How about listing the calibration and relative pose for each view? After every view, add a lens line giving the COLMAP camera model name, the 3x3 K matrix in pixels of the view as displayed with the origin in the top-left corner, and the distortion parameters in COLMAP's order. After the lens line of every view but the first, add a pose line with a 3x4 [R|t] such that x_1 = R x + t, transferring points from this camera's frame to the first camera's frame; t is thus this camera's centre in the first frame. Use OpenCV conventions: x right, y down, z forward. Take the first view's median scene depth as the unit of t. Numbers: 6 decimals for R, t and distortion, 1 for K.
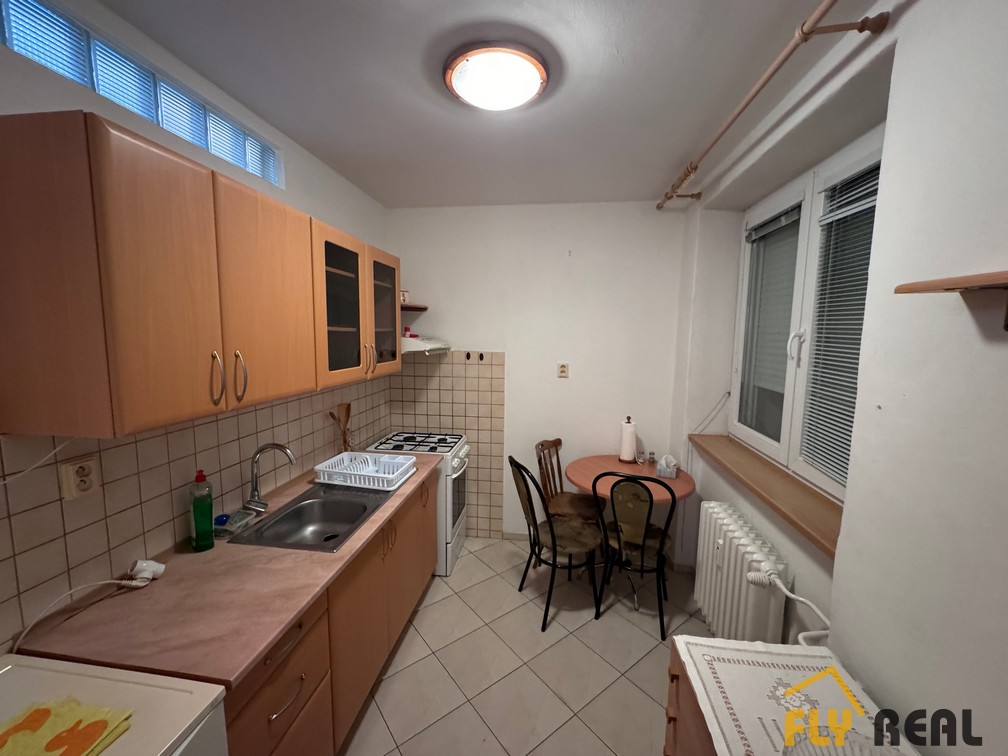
lens RADIAL K [[402.9, 0, 506.6], [0, 402.9, 375.9], [0, 0, 1]] dist [0.004972, 0.000975]
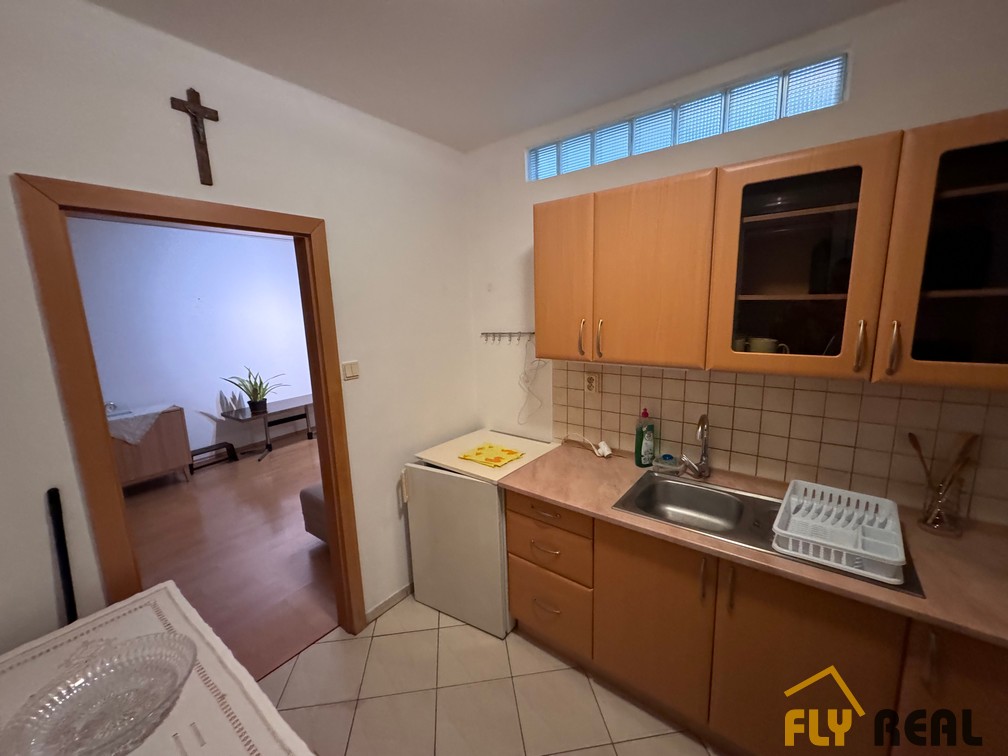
lens RADIAL K [[402.9, 0, 508.5], [0, 402.9, 376.6], [0, 0, 1]] dist [0.004972, 0.000975]
pose [[-0.493713, 0.149322, -0.856709, 0.505259], [-0.079455, 0.973282, 0.215430, -0.103333], [0.865988, 0.174430, -0.468657, 1.027406]]
